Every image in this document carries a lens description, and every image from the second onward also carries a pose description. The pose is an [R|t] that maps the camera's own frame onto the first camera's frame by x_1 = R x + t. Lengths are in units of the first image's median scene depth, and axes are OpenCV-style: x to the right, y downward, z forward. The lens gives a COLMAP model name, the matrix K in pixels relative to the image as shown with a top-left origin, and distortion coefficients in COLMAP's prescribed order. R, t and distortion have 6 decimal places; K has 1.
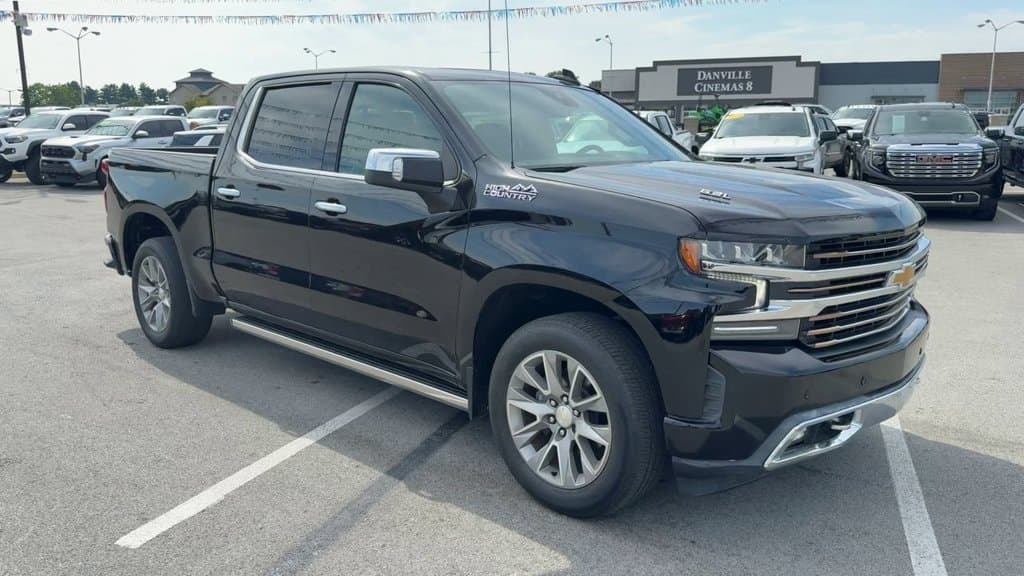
lens RADIAL K [[796.2, 0, 511.8], [0, 796.2, 260.4], [0, 0, 1]] dist [0.076402, -0.143353]
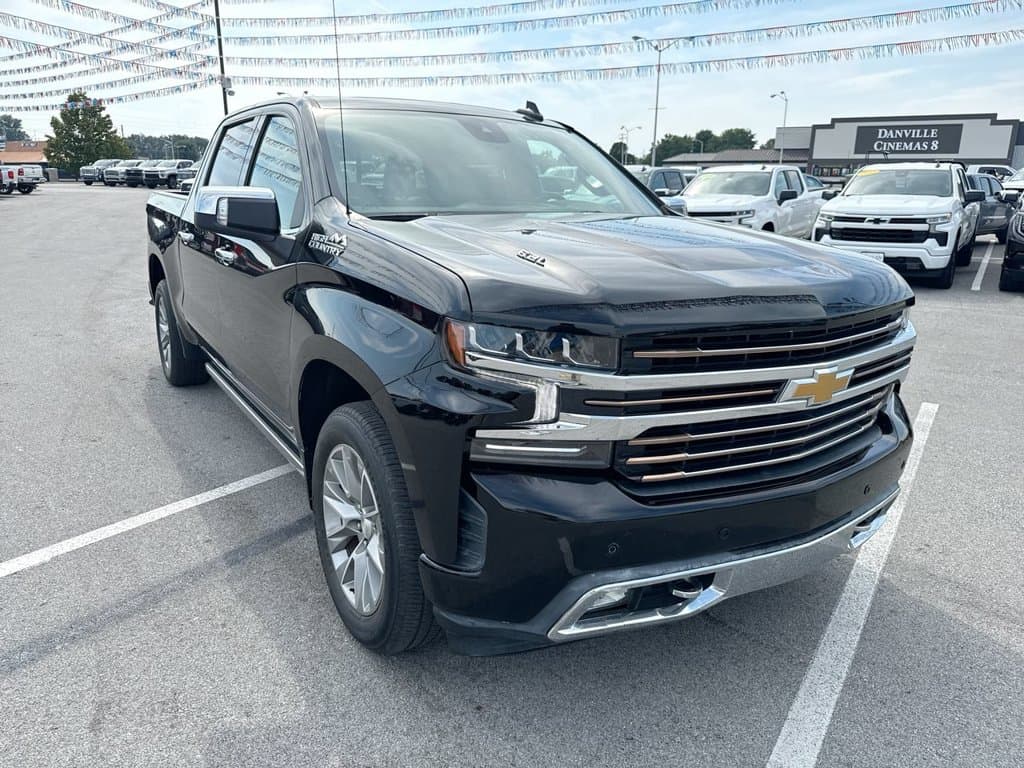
lens RADIAL K [[729.0, 0, 507.1], [0, 729.0, 376.5], [0, 0, 1]] dist [0.043041, -0.061365]
pose [[0.972981, 0.075131, -0.218317, 0.336586], [-0.054582, 0.993621, 0.098685, -0.034521], [0.224339, -0.084103, 0.970875, 0.305504]]
